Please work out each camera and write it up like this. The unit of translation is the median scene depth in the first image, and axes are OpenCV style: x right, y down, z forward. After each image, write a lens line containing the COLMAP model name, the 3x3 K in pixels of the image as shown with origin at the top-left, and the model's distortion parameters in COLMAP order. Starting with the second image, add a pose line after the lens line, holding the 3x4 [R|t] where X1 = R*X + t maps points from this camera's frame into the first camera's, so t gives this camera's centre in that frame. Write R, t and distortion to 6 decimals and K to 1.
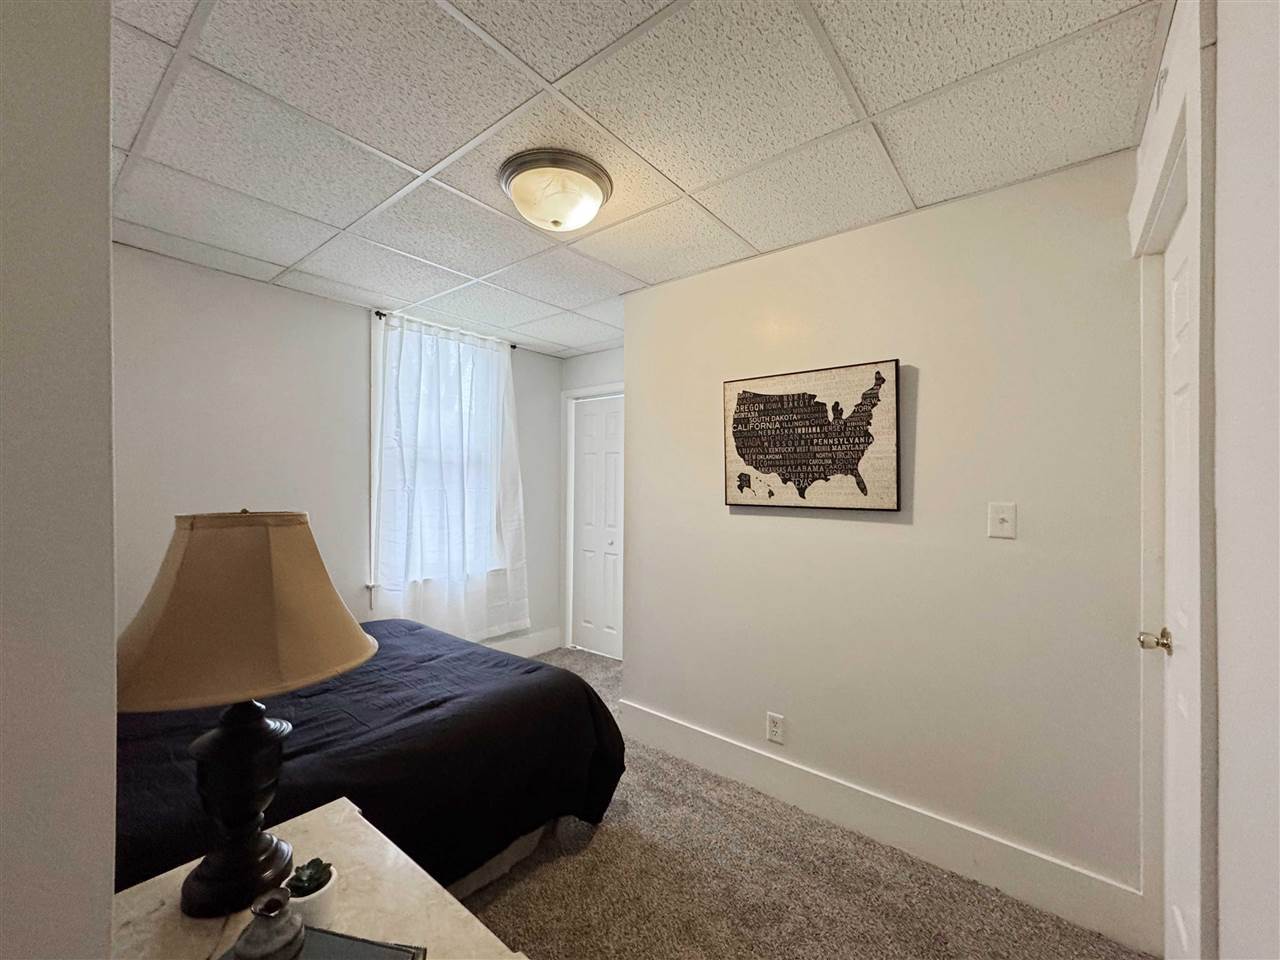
lens RADIAL K [[507.9, 0, 640.0], [0, 507.9, 480.0], [0, 0, 1]] dist [0.000569, 0.000092]
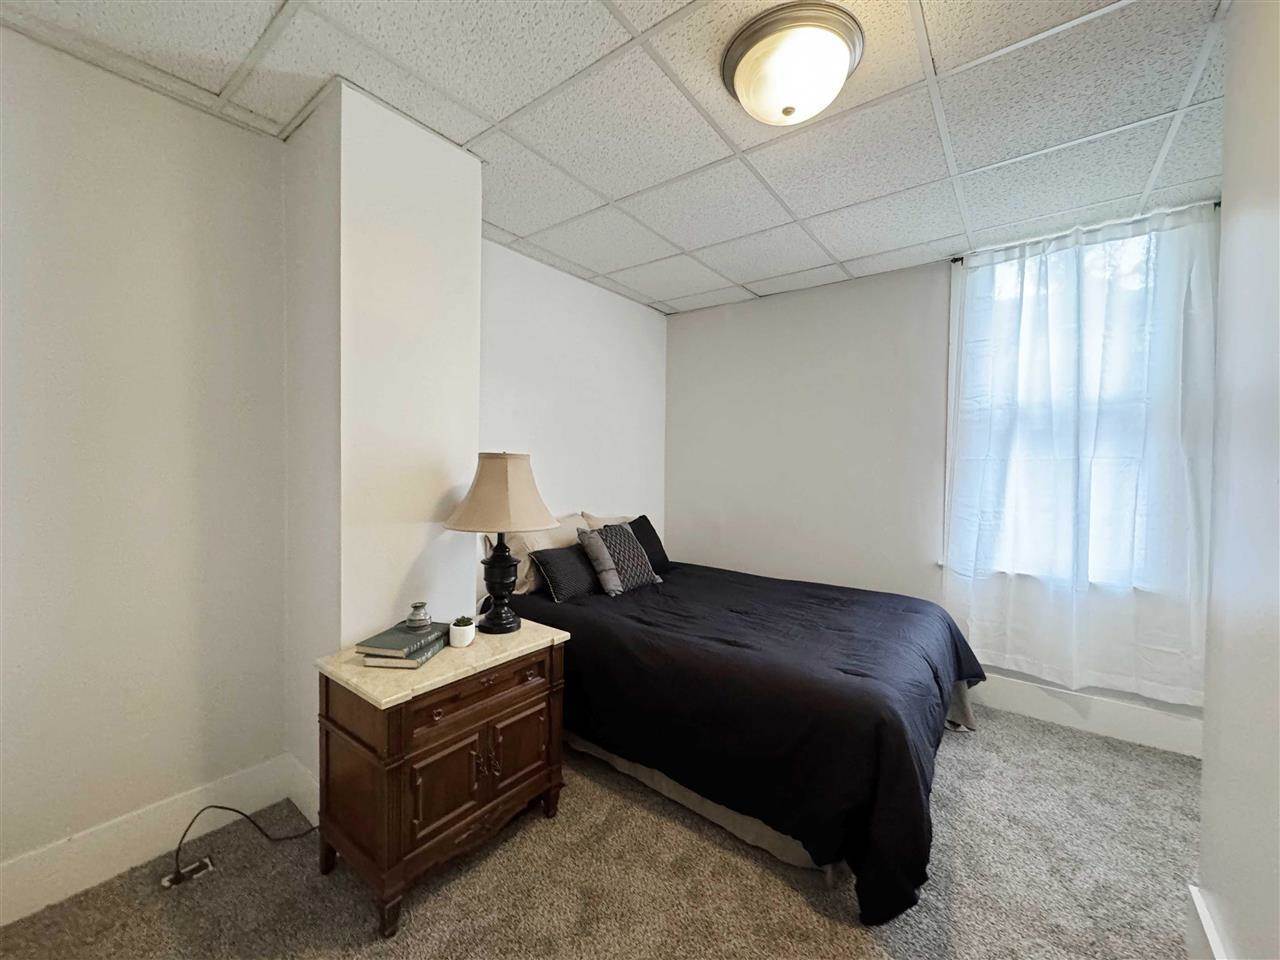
lens RADIAL K [[522.6, 0, 640.0], [0, 522.6, 480.0], [0, 0, 1]] dist [-0.000157, -0.000027]
pose [[0.023476, 0.018099, -0.999561, 0.587506], [-0.001119, 0.999836, 0.018077, 0.059760], [0.999724, 0.000694, 0.023492, 0.647391]]
